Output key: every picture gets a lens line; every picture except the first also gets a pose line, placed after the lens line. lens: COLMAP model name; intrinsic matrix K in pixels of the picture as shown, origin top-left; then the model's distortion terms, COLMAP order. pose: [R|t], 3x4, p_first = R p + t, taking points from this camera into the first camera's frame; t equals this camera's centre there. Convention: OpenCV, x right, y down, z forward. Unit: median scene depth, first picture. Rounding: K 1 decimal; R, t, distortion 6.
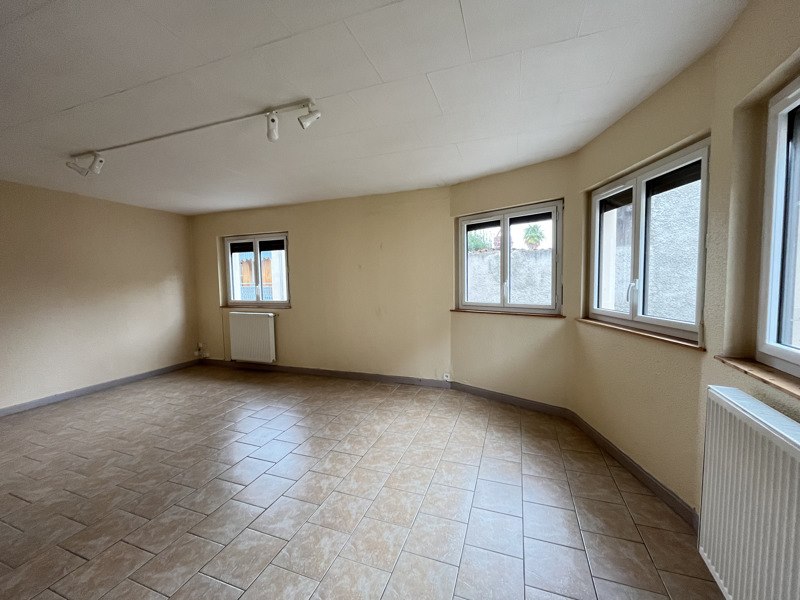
lens RADIAL K [[328.6, 0, 400.0], [0, 328.6, 300.0], [0, 0, 1]] dist [-0.002122, -0.000346]
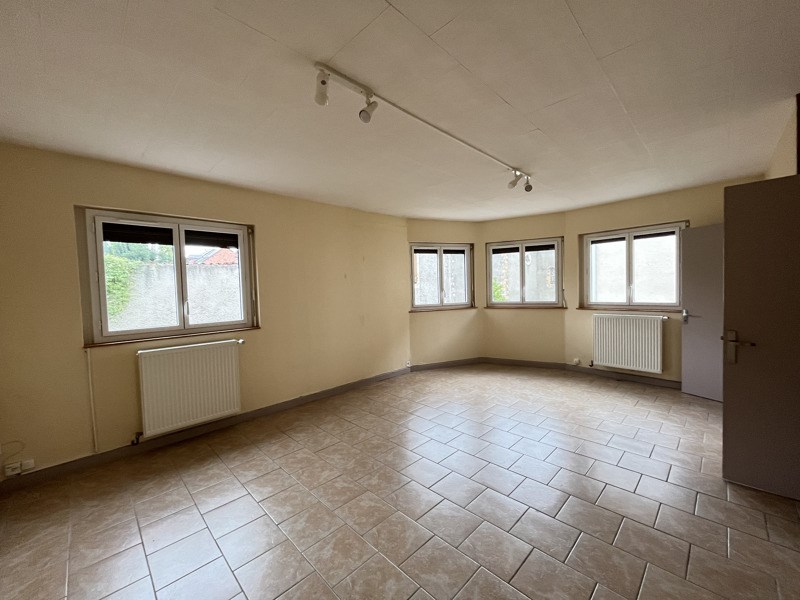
lens RADIAL K [[328.6, 0, 400.0], [0, 328.6, 300.0], [0, 0, 1]] dist [-0.002122, -0.000346]
pose [[0.412412, -0.029643, 0.910515, -1.046266], [0.076902, 0.997036, -0.002372, -0.015830], [-0.907746, 0.070999, 0.413470, 0.479428]]
